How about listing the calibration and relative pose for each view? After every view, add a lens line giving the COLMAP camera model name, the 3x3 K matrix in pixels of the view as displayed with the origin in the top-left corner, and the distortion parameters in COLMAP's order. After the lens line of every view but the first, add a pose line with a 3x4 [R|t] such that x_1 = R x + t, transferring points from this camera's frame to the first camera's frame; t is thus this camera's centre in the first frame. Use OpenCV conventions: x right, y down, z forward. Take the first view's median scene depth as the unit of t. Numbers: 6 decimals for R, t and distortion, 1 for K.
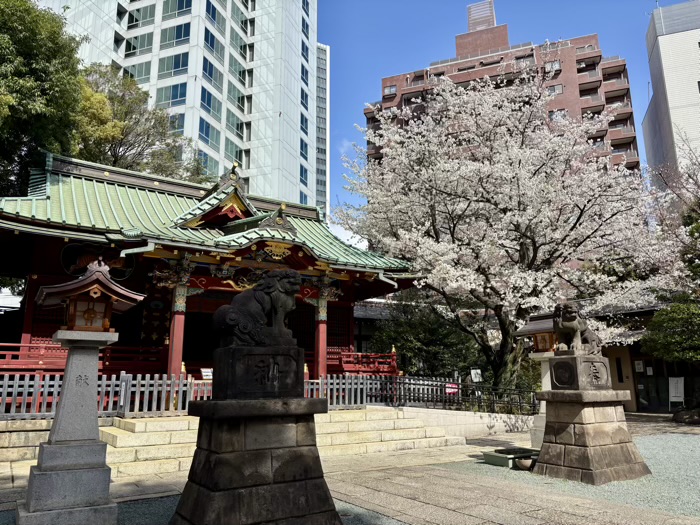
lens RADIAL K [[528.6, 0, 351.4], [0, 528.6, 258.9], [0, 0, 1]] dist [0.056395, -0.068798]
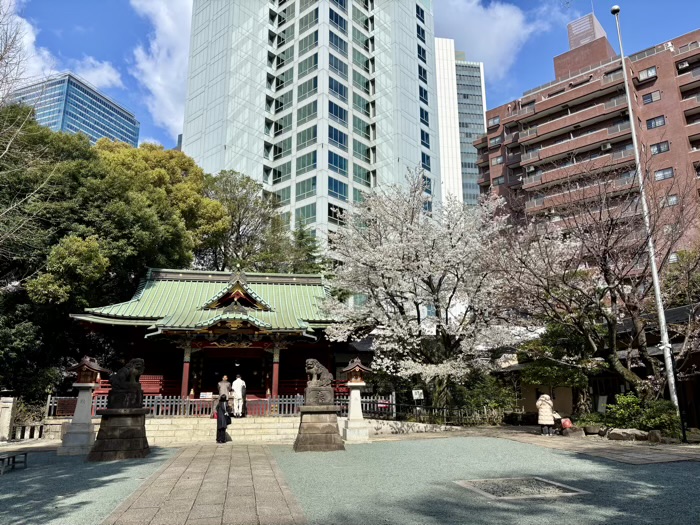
lens RADIAL K [[528.6, 0, 351.4], [0, 528.6, 258.9], [0, 0, 1]] dist [0.056395, -0.068798]
pose [[0.927435, -0.091941, -0.362507, 0.614942], [0.083682, 0.995750, -0.038457, -0.093072], [0.364503, 0.005331, 0.931187, -0.350167]]
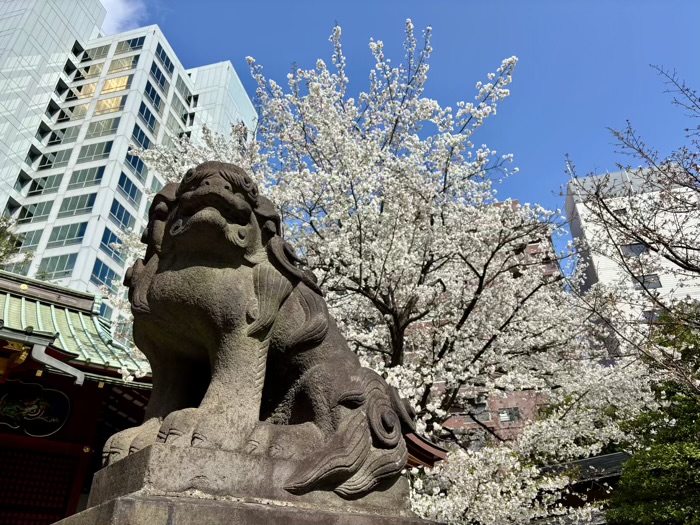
lens RADIAL K [[528.6, 0, 351.4], [0, 528.6, 258.9], [0, 0, 1]] dist [0.056395, -0.068798]
pose [[0.995307, 0.046031, 0.085119, 0.214107], [-0.015312, 0.943452, -0.331155, 0.079944], [-0.095549, 0.328297, 0.939729, 0.403731]]
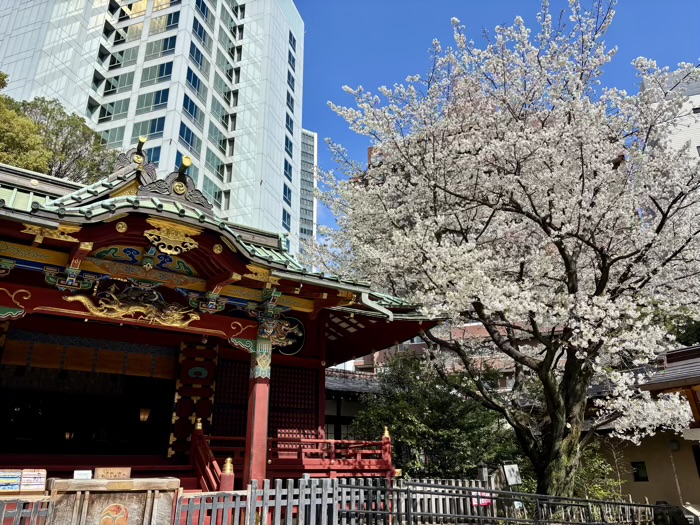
lens RADIAL K [[530.2, 0, 355.4], [0, 530.2, 262.1], [0, 0, 1]] dist [0.006848, -0.000652]
pose [[0.999554, 0.002043, 0.029798, 0.021725], [0.002684, 0.987476, -0.157748, 0.065081], [-0.029747, 0.157758, 0.987030, 0.324916]]
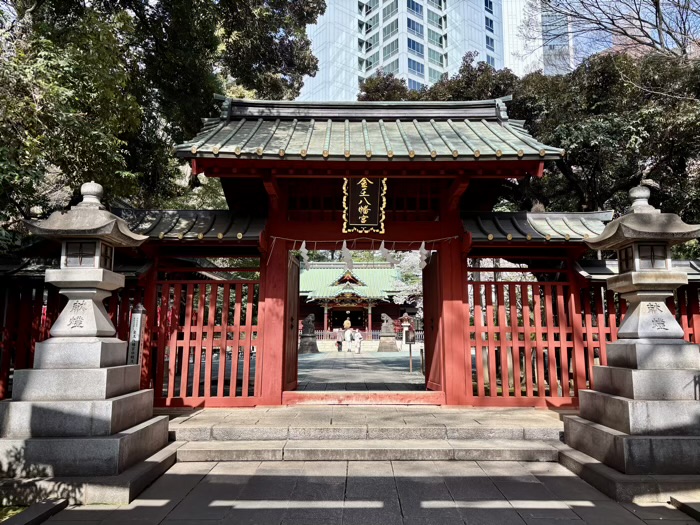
lens RADIAL K [[528.6, 0, 351.4], [0, 528.6, 258.9], [0, 0, 1]] dist [0.056395, -0.068798]
pose [[0.841336, -0.074188, -0.535396, 1.231996], [0.118535, 0.991748, 0.048847, -0.294325], [0.527354, -0.104560, 0.843187, -1.329865]]
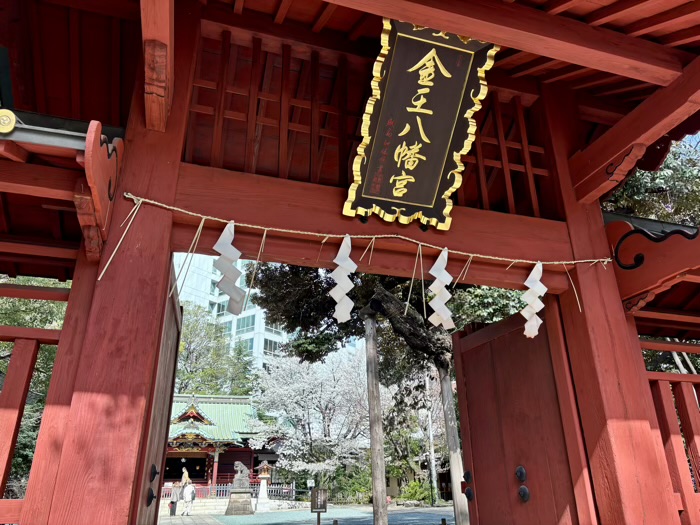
lens RADIAL K [[530.2, 0, 355.4], [0, 530.2, 262.1], [0, 0, 1]] dist [0.006848, -0.000652]
pose [[0.964435, -0.108958, -0.240818, 1.014205], [0.066232, 0.981637, -0.178894, -0.249264], [0.255888, 0.156582, 0.953941, -1.087849]]
